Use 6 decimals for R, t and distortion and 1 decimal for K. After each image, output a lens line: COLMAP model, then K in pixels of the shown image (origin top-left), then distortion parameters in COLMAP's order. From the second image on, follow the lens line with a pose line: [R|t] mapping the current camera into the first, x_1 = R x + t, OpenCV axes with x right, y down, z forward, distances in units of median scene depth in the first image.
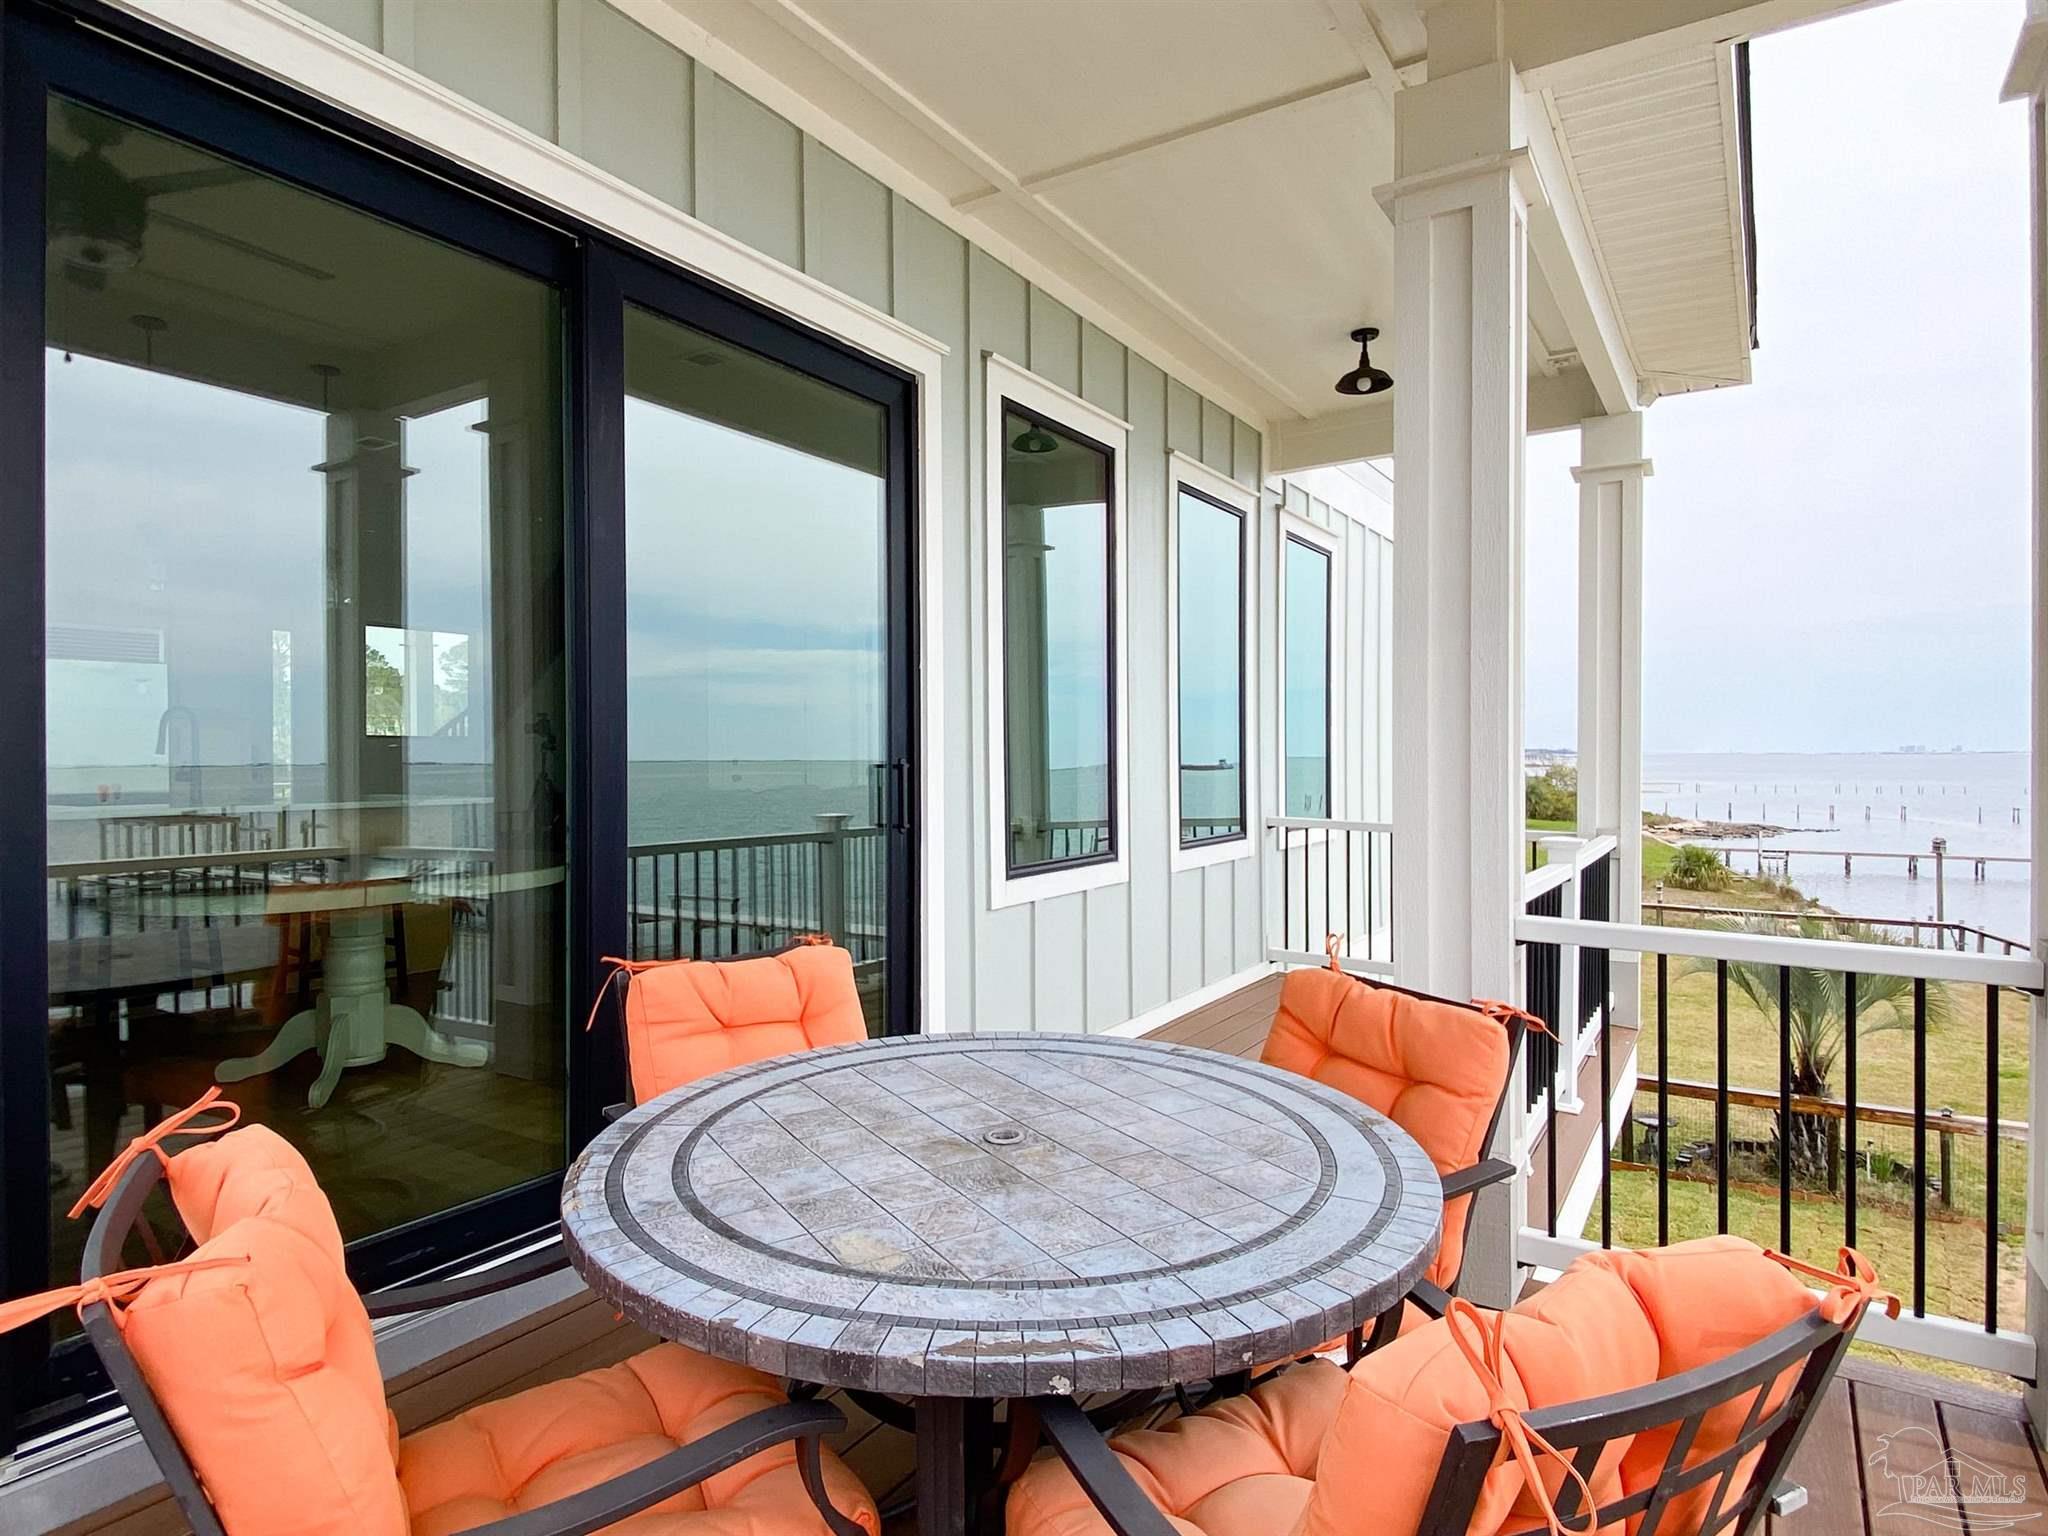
lens RADIAL K [[1152.8, 0, 1026.8], [0, 1152.8, 764.6], [0, 0, 1]] dist [-0.001427, -0.002455]
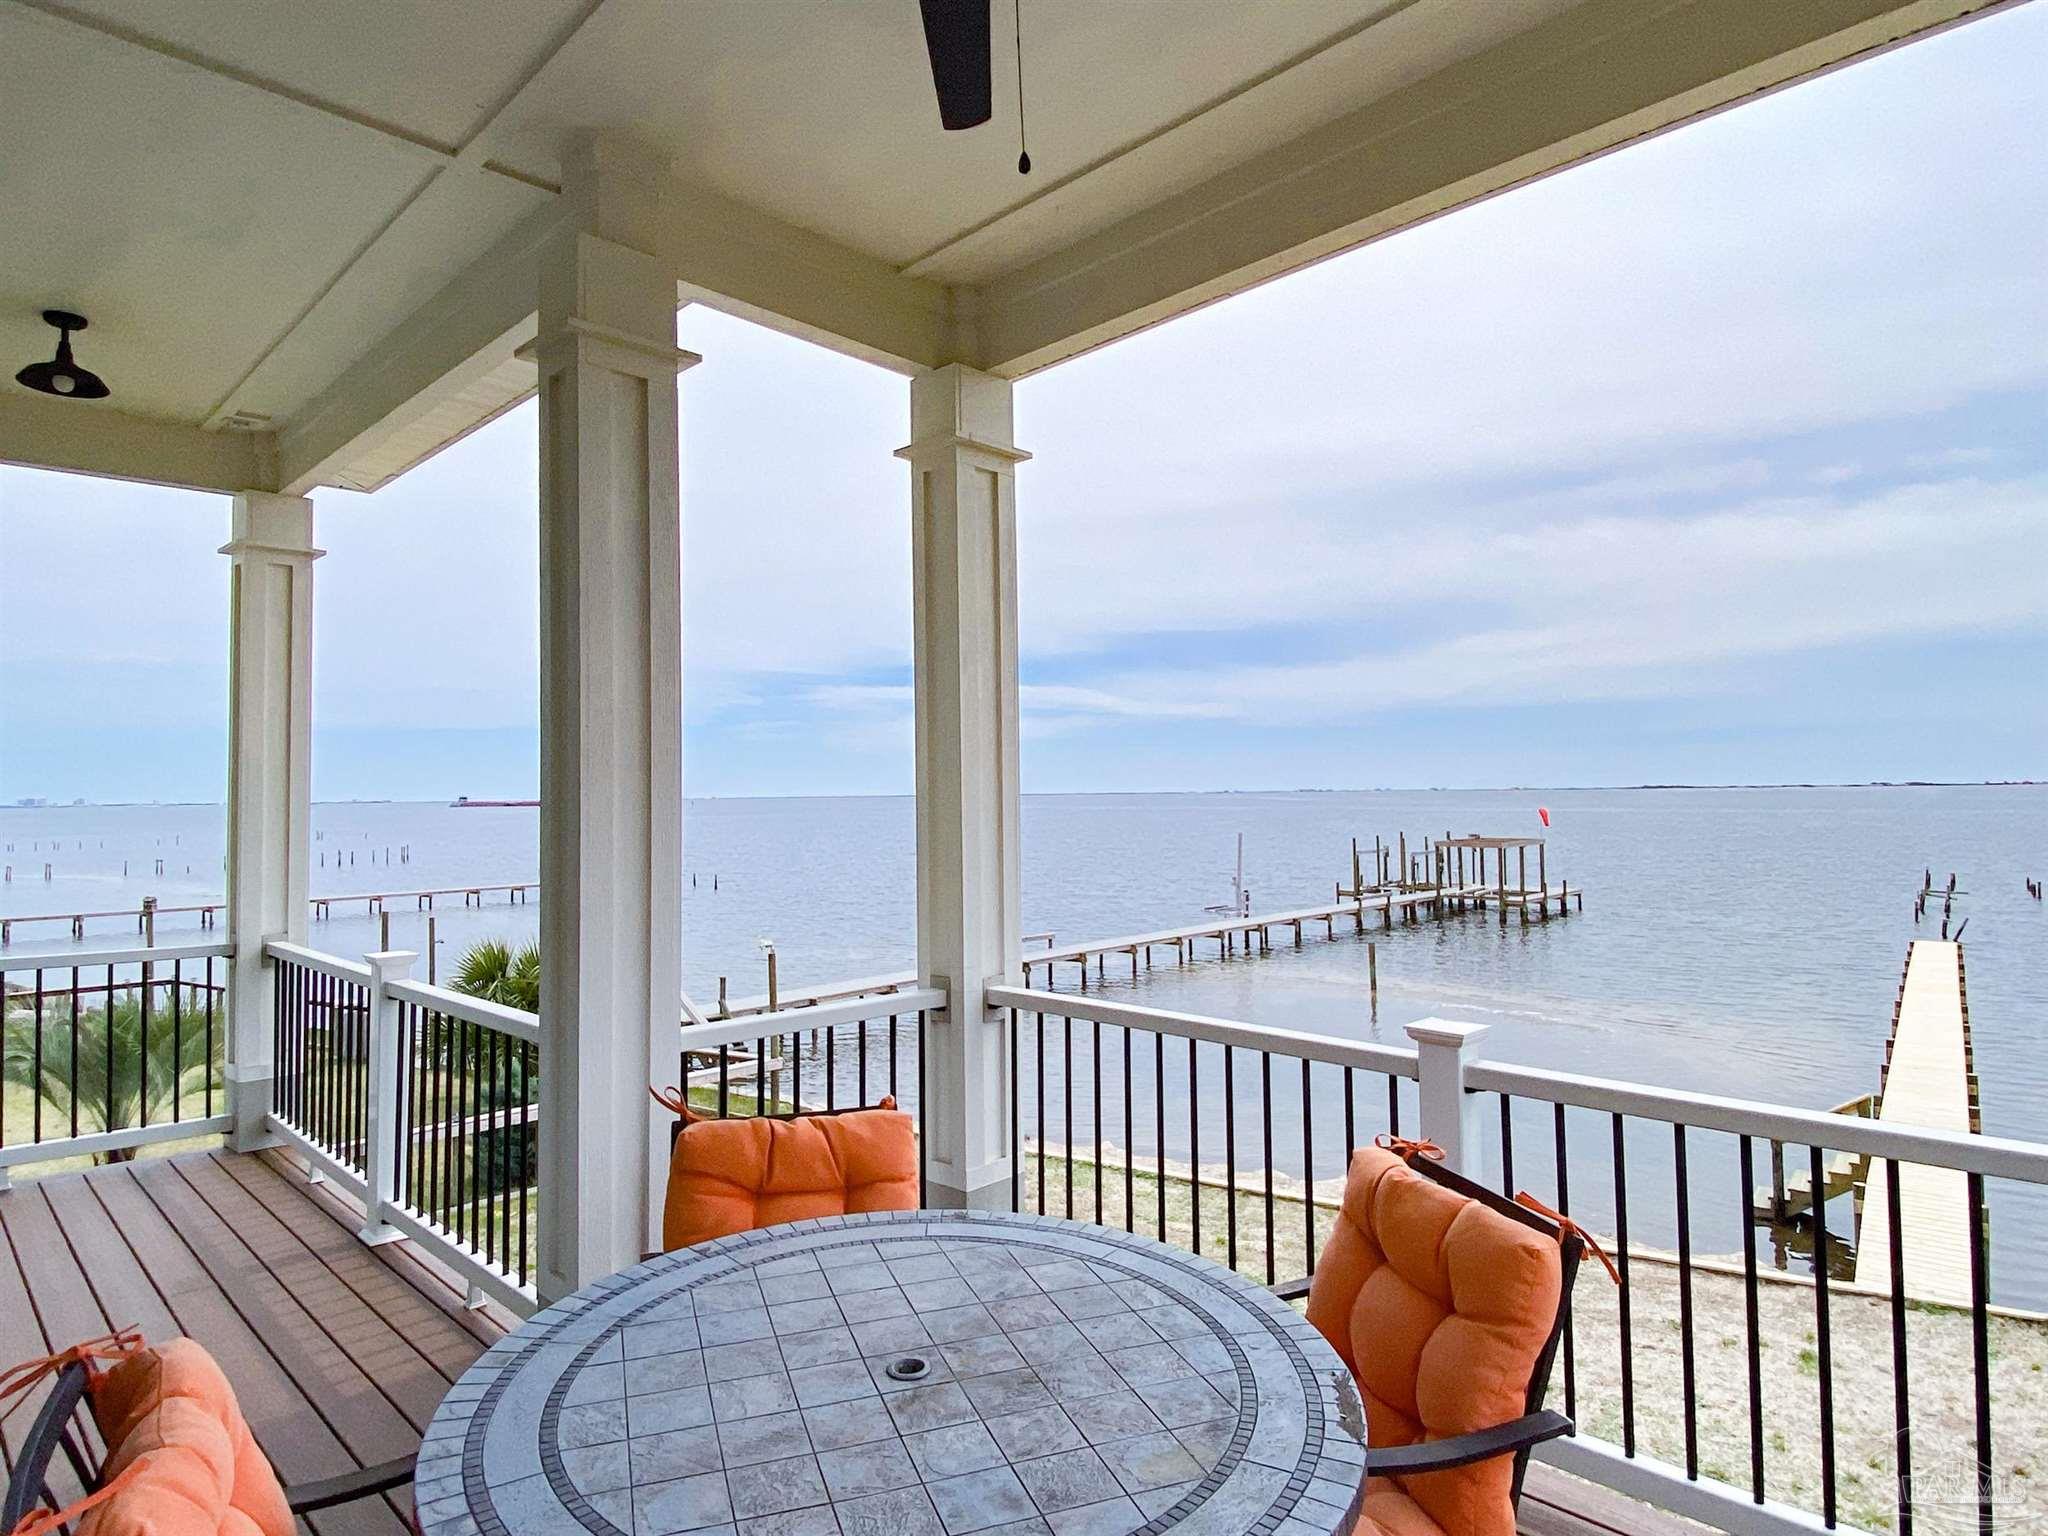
lens RADIAL K [[1152.8, 0, 1027.3], [0, 1152.8, 757.8], [0, 0, 1]] dist [-0.001427, -0.002455]
pose [[0.199299, 0.028832, 0.979514, -0.749112], [0.021900, 0.999186, -0.033867, -0.110821], [-0.979694, 0.028201, 0.198506, 0.571496]]
